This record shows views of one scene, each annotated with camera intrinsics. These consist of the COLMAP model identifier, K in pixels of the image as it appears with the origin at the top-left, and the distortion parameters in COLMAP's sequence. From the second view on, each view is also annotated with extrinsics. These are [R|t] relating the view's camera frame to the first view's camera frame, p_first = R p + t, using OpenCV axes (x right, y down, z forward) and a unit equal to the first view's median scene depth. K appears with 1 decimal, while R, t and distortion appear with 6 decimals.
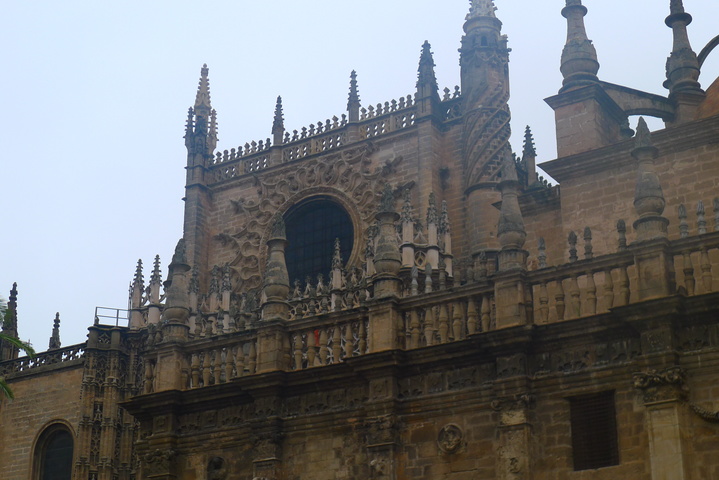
lens RADIAL K [[1311.2, 0, 360.1], [0, 1311.2, 240.3], [0, 0, 1]] dist [-0.018353, 0.000000]
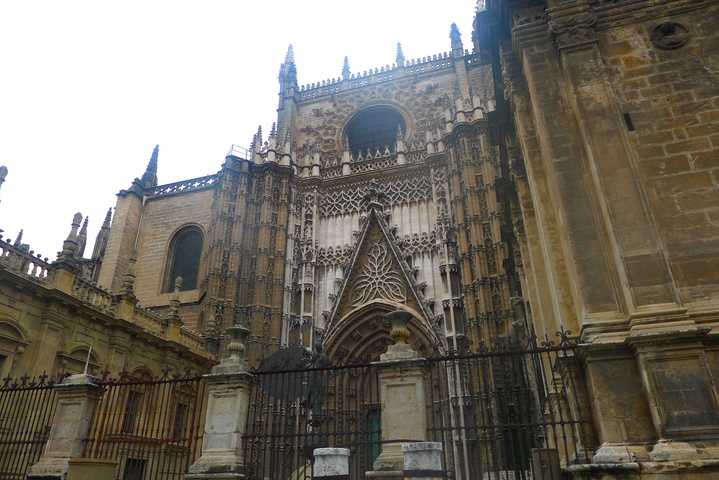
lens RADIAL K [[495.0, 0, 357.9], [0, 495.0, 239.0], [0, 0, 1]] dist [-0.027307, 0.005185]
pose [[0.960138, 0.112570, 0.255858, -0.189812], [-0.089601, 0.990969, -0.099759, 0.187264], [-0.264777, 0.072857, 0.961553, 0.443052]]
